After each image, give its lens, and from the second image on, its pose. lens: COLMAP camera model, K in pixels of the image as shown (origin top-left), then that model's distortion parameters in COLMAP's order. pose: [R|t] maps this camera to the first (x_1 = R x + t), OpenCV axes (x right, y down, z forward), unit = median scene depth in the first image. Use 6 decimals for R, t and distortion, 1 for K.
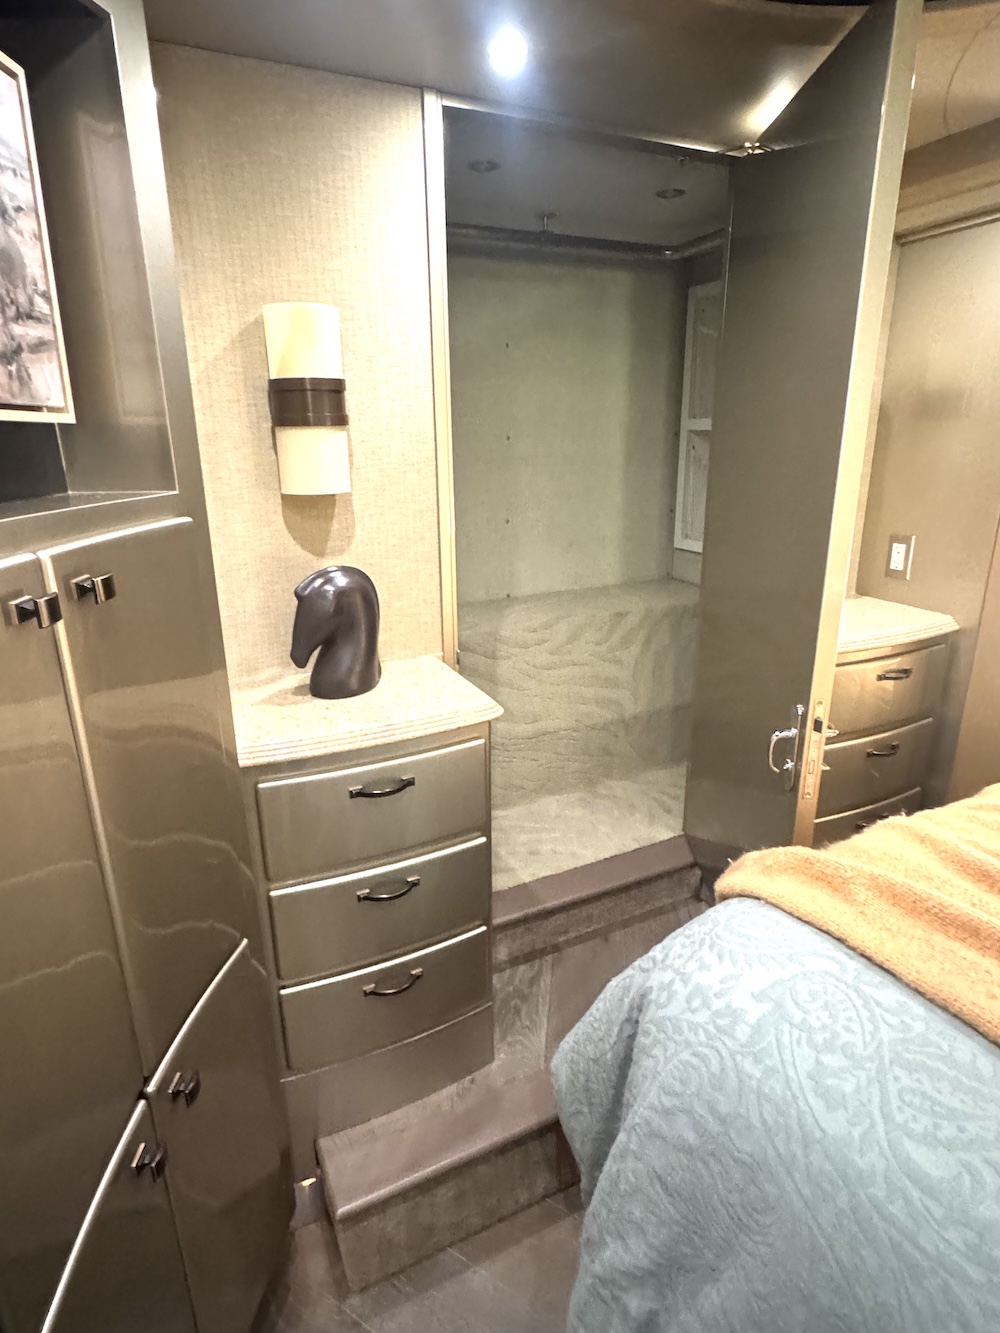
lens RADIAL K [[728.9, 0, 494.3], [0, 728.9, 657.6], [0, 0, 1]] dist [-0.009070, 0.003326]
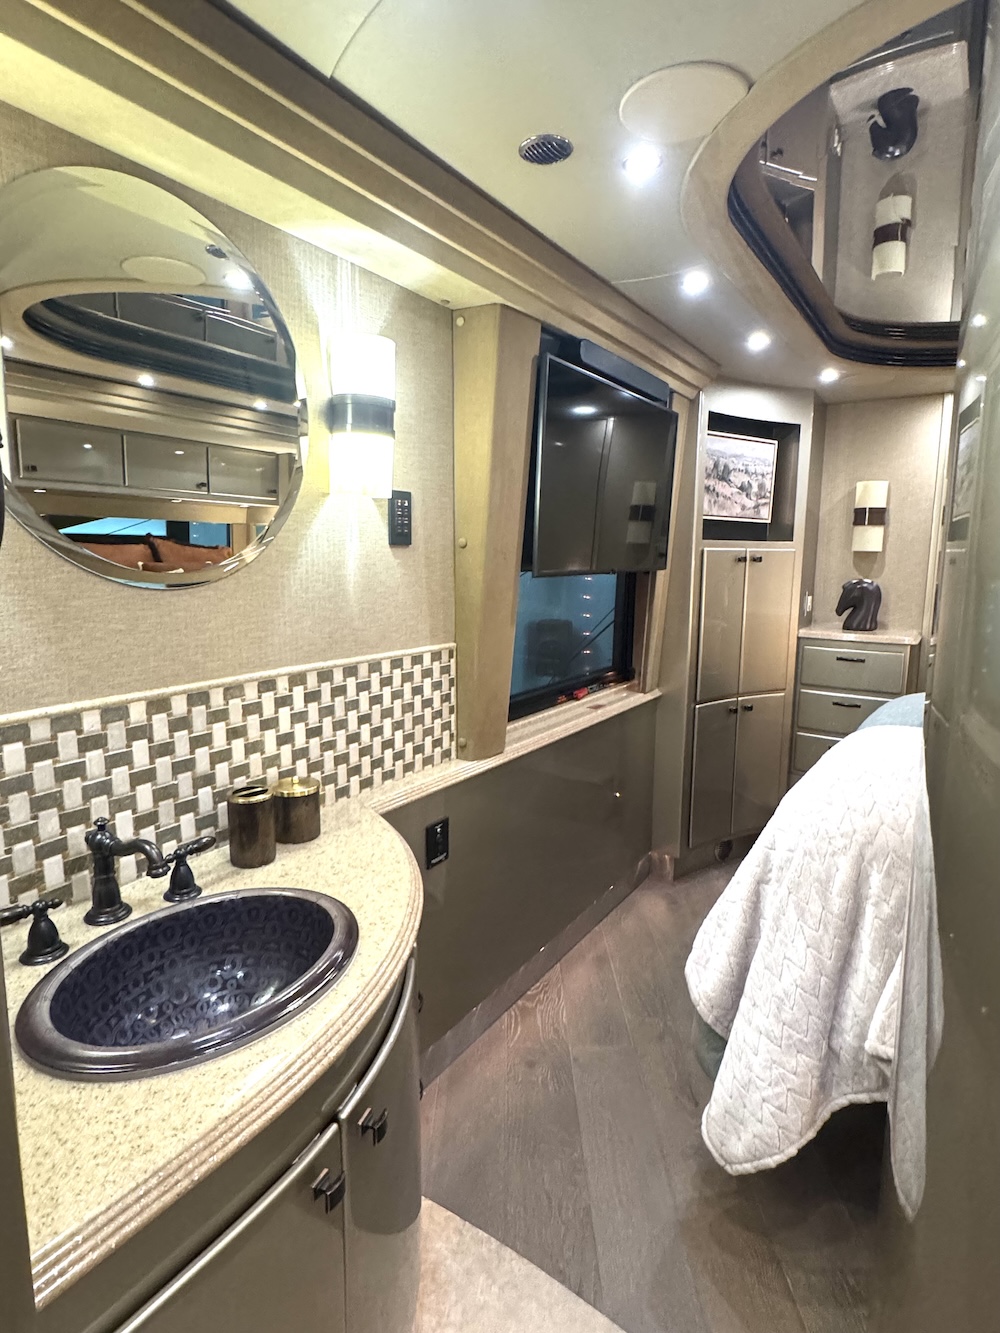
lens RADIAL K [[728.9, 0, 506.3], [0, 728.9, 663.7], [0, 0, 1]] dist [-0.009070, 0.003326]
pose [[0.522282, 0.150404, -0.839405, 1.308289], [-0.267658, 0.963495, 0.006100, 0.478783], [0.809679, 0.221487, 0.543473, -1.319659]]
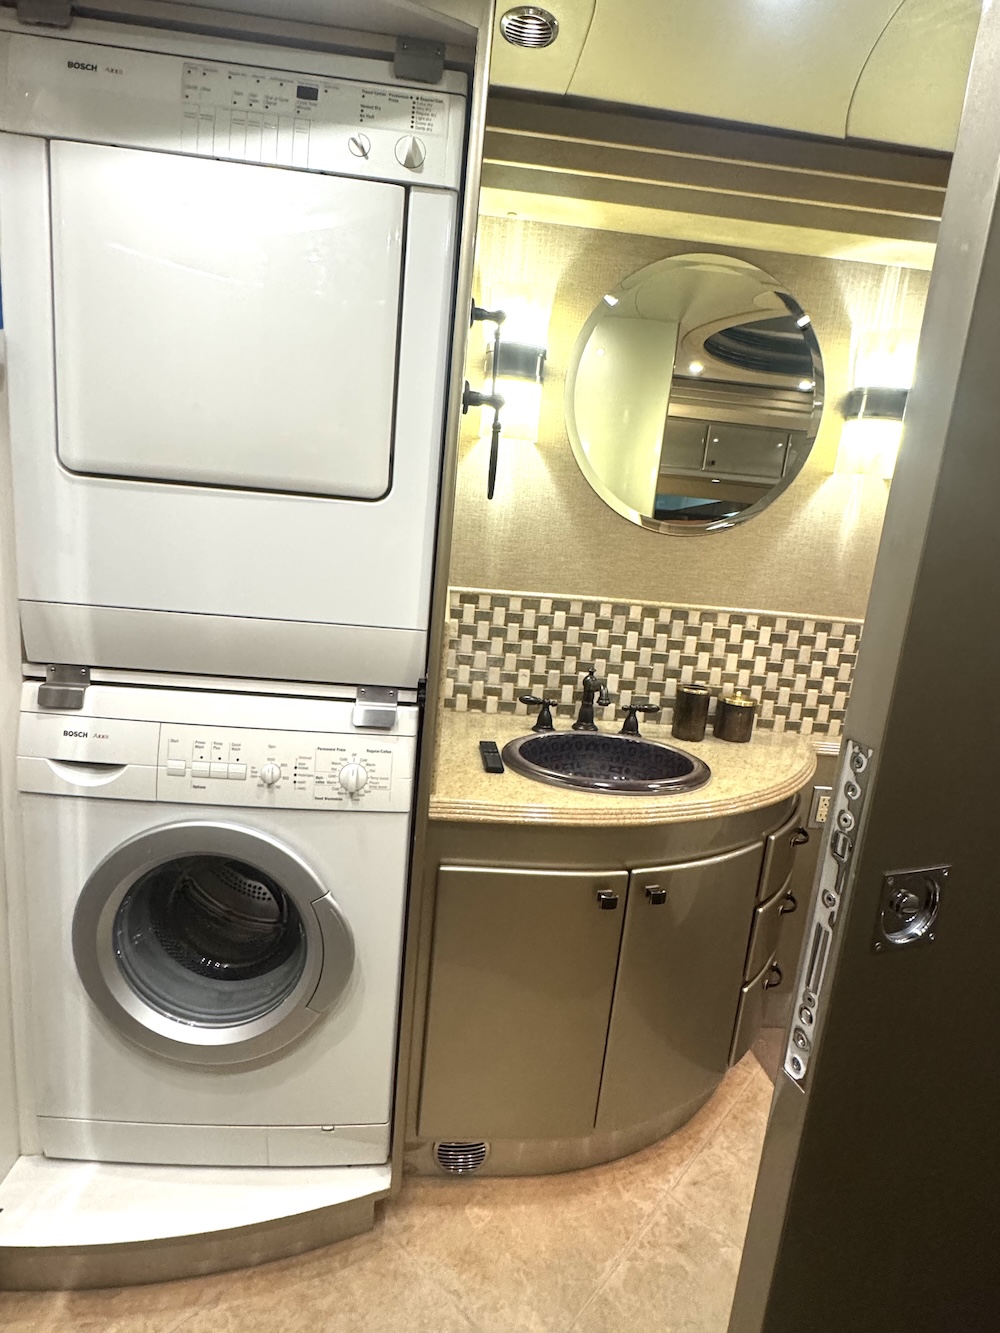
lens RADIAL K [[707.5, 0, 500.7], [0, 707.5, 656.9], [0, 0, 1]] dist [0.005162, -0.001559]
pose [[-0.360785, 0.167494, -0.917486, 1.645792], [-0.352441, 0.886312, 0.300394, 0.427806], [0.863493, 0.431737, -0.260736, -1.026923]]
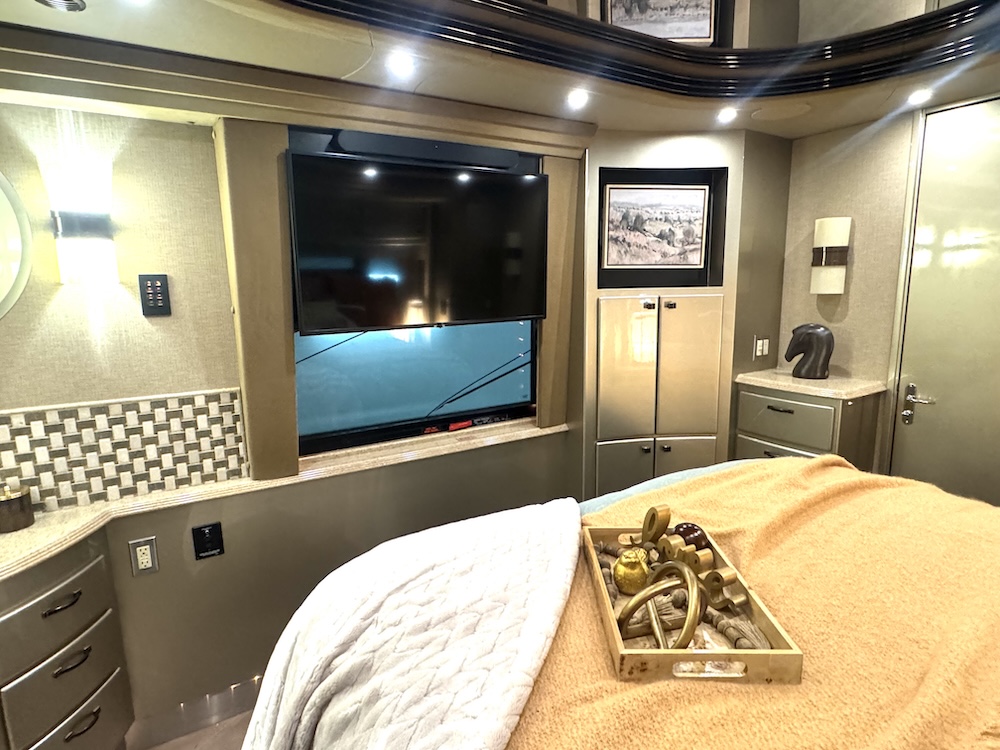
lens RADIAL K [[546.8, 0, 491.3], [0, 546.8, 376.0], [0, 0, 1]] dist [-0.009070, 0.003326]
pose [[0.106584, 0.184206, -0.977092, 1.448761], [-0.277184, 0.949237, 0.148719, 0.065532], [0.954887, 0.254984, 0.152233, -0.235047]]
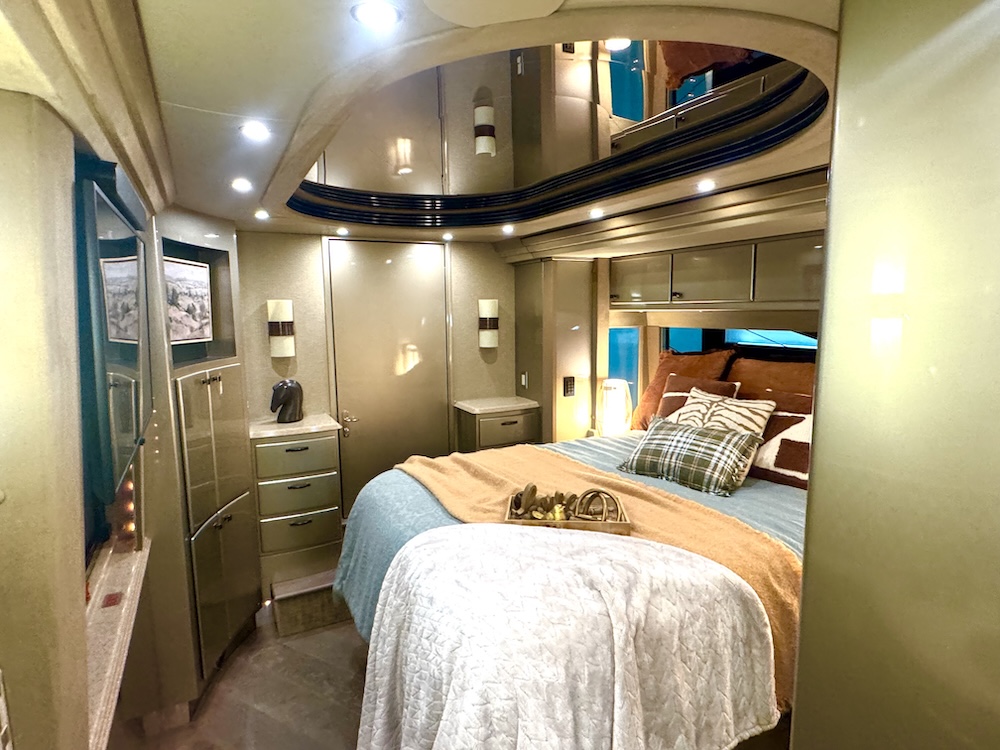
lens RADIAL K [[546.8, 0, 496.6], [0, 546.8, 381.1], [0, 0, 1]] dist [-0.009070, 0.003326]
pose [[0.998855, -0.001462, 0.047819, 0.556207], [0.009343, 0.986249, -0.165005, 0.270217], [-0.046920, 0.165262, 0.985133, -1.315650]]
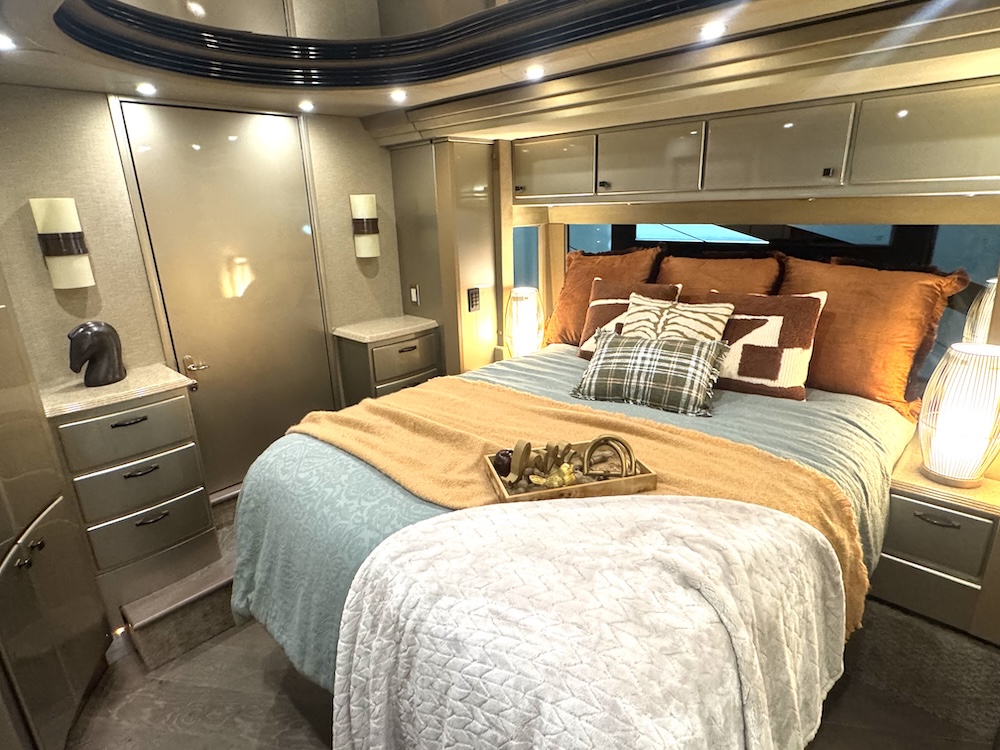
lens RADIAL K [[546.8, 0, 499.0], [0, 546.8, 378.5], [0, 0, 1]] dist [-0.009070, 0.003326]
pose [[0.927684, -0.124983, 0.351827, 0.294801], [0.124072, 0.991952, 0.025231, 0.139361], [-0.352149, 0.020246, 0.935725, -0.852114]]
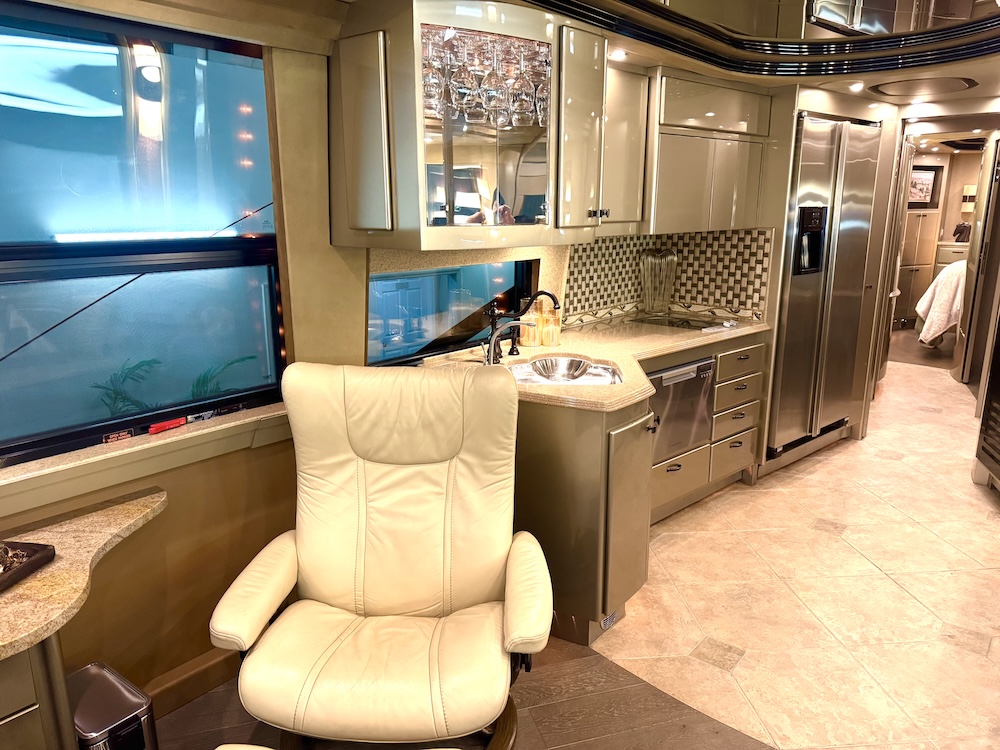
lens RADIAL K [[704.1, 0, 510.8], [0, 704.1, 389.1], [0, 0, 1]] dist [0.065206, -0.072959]
pose [[0.428443, 0.239578, -0.871228, 4.141361], [-0.270882, 0.953916, 0.129105, 1.641248], [0.862009, 0.180685, 0.473596, -5.513649]]
